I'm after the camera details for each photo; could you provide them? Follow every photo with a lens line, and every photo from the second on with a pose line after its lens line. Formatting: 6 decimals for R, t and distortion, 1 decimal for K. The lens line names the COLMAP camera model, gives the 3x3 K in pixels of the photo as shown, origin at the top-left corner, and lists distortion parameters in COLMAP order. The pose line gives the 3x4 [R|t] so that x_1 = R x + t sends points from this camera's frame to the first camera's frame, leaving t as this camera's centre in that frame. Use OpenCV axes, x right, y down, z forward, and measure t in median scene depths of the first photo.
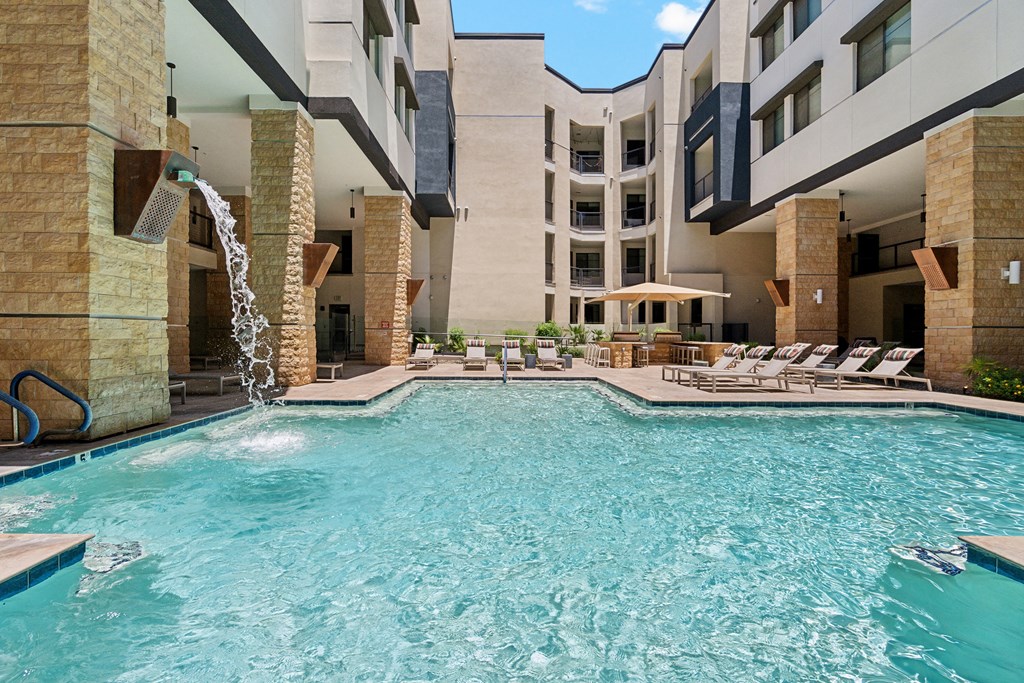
lens RADIAL K [[450.1, 0, 512.0], [0, 450.1, 341.5], [0, 0, 1]] dist [-0.001055, 0.000166]
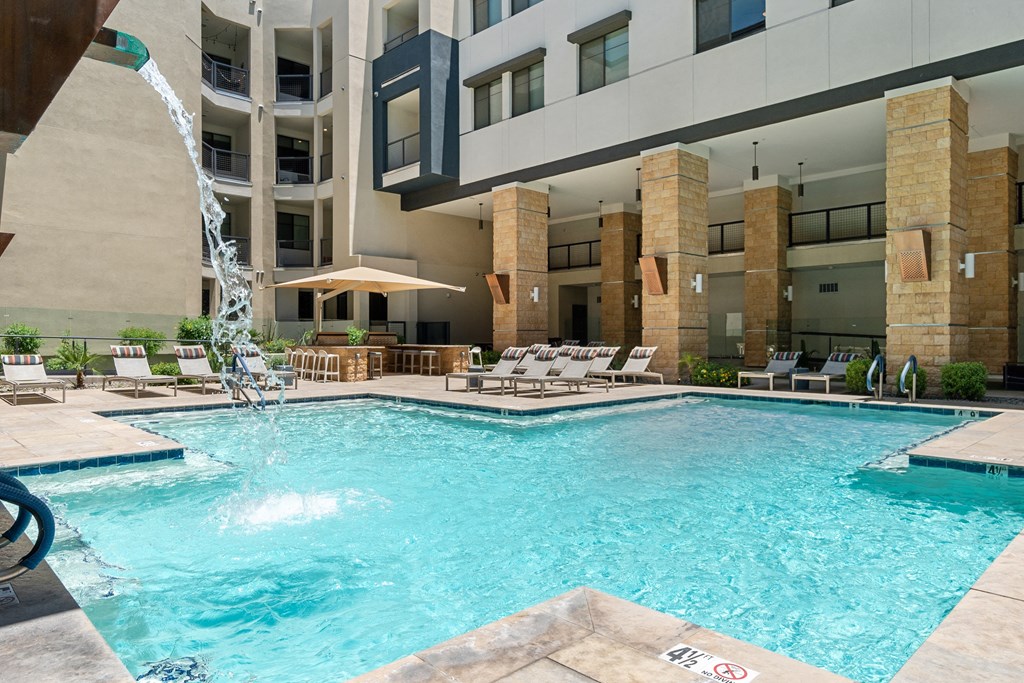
lens RADIAL K [[652.4, 0, 512.0], [0, 652.4, 341.5], [0, 0, 1]] dist [0.002728, 0.000222]
pose [[0.731340, -0.010719, 0.681929, -0.259124], [0.015295, 0.999883, -0.000686, -0.001445], [-0.681842, 0.010932, 0.731418, 0.030881]]
